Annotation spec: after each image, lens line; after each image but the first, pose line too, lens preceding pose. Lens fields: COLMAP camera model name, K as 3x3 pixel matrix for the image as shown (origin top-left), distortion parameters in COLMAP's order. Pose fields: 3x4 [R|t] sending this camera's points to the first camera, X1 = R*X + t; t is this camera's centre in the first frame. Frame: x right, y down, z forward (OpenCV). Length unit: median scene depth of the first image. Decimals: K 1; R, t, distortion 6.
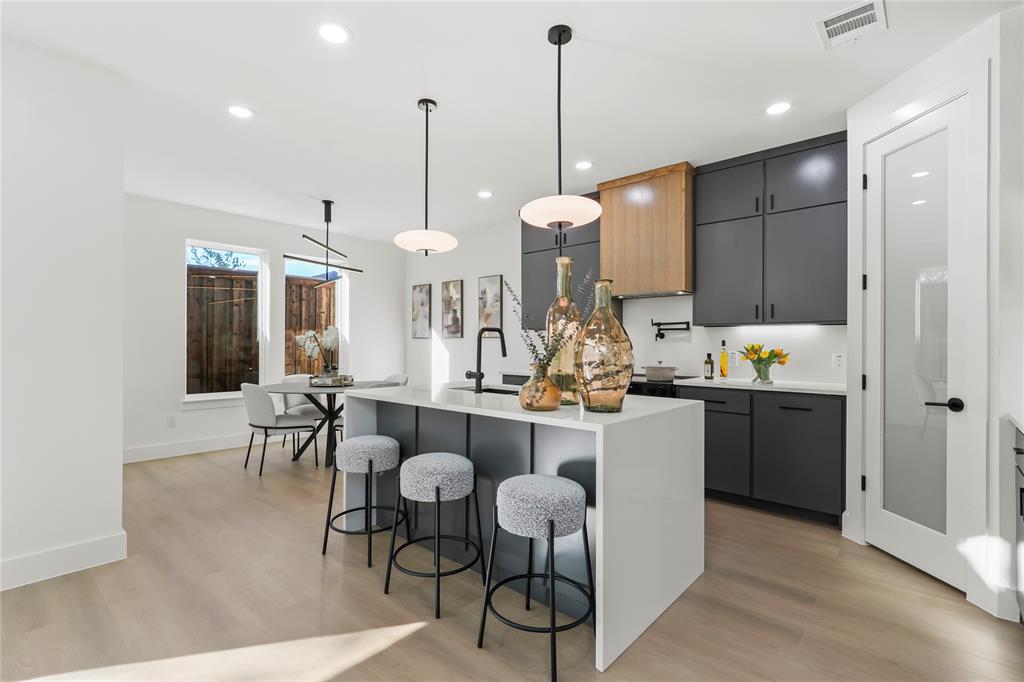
lens RADIAL K [[471.2, 0, 507.7], [0, 471.2, 345.5], [0, 0, 1]] dist [-0.003923, 0.001128]
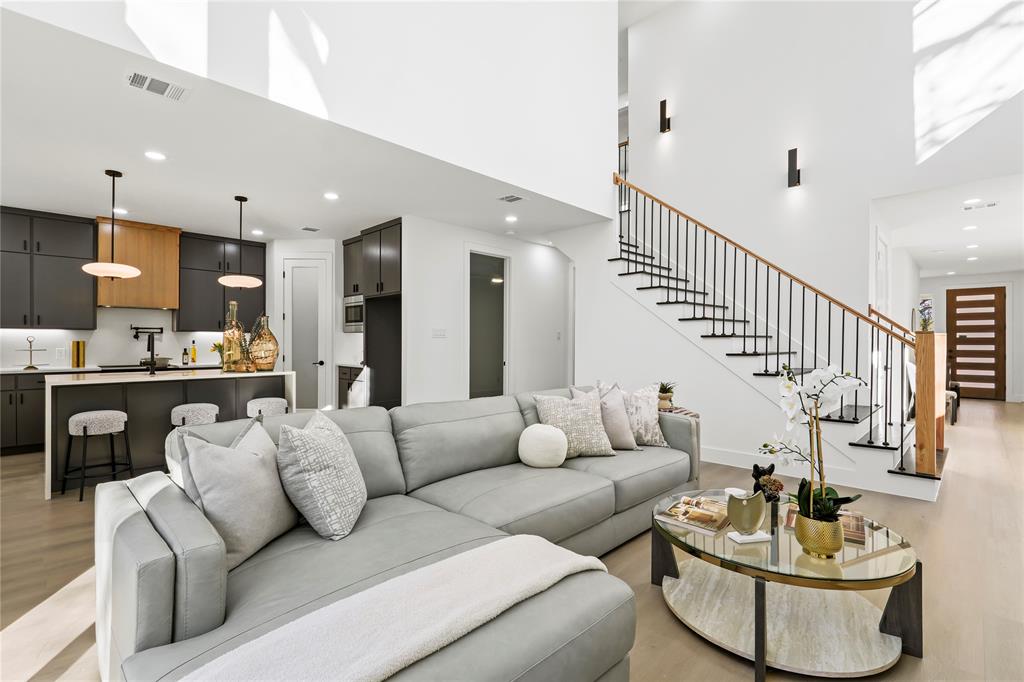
lens RADIAL K [[471.2, 0, 514.5], [0, 471.2, 343.0], [0, 0, 1]] dist [-0.003923, 0.001128]
pose [[0.047745, -0.000925, 0.998859, -0.758227], [0.006715, 0.999977, 0.000605, 0.003360], [-0.998837, 0.006678, 0.047750, -0.136621]]
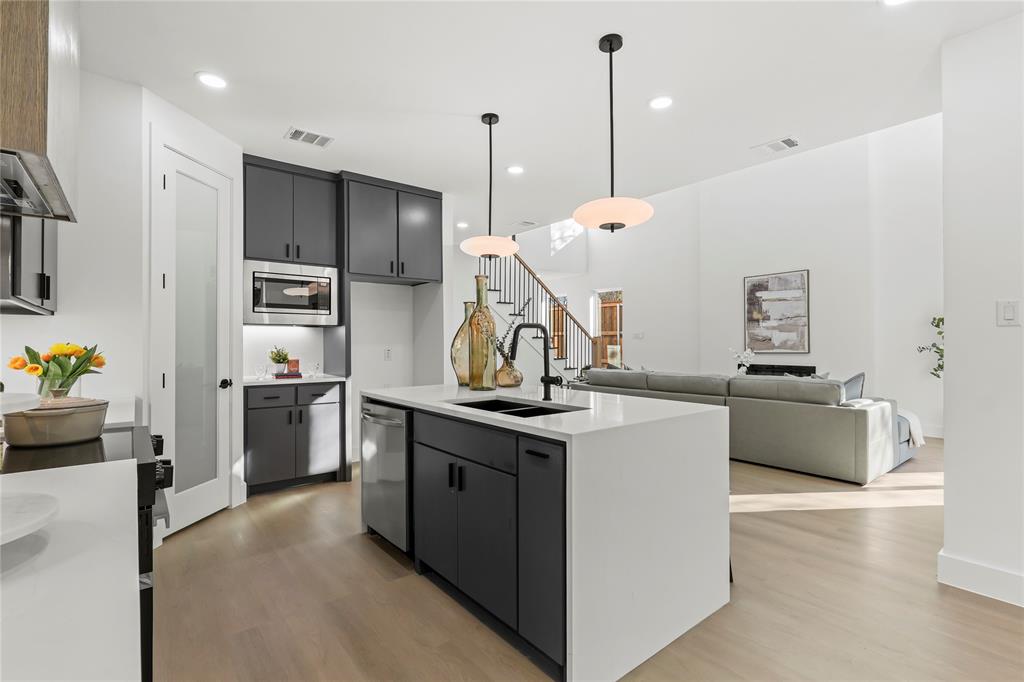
lens RADIAL K [[471.2, 0, 511.2], [0, 471.2, 340.5], [0, 0, 1]] dist [-0.003923, 0.001128]
pose [[-0.985964, 0.004255, 0.166904, -0.070176], [0.005010, 0.999979, 0.004104, -0.003629], [-0.166883, 0.004883, -0.985965, 0.899549]]
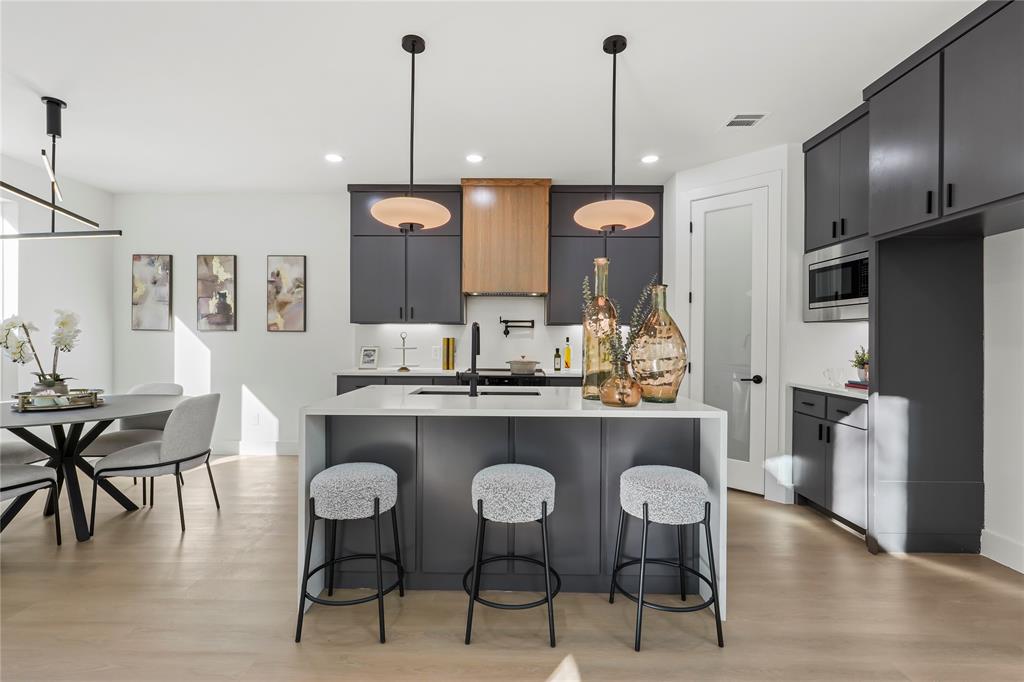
lens RADIAL K [[471.2, 0, 509.0], [0, 471.2, 342.6], [0, 0, 1]] dist [-0.003923, 0.001128]
pose [[0.751407, 0.001099, 0.659838, -0.286573], [-0.001986, 0.999998, 0.000596, 0.001192], [-0.659836, -0.001759, 0.751407, 0.140007]]
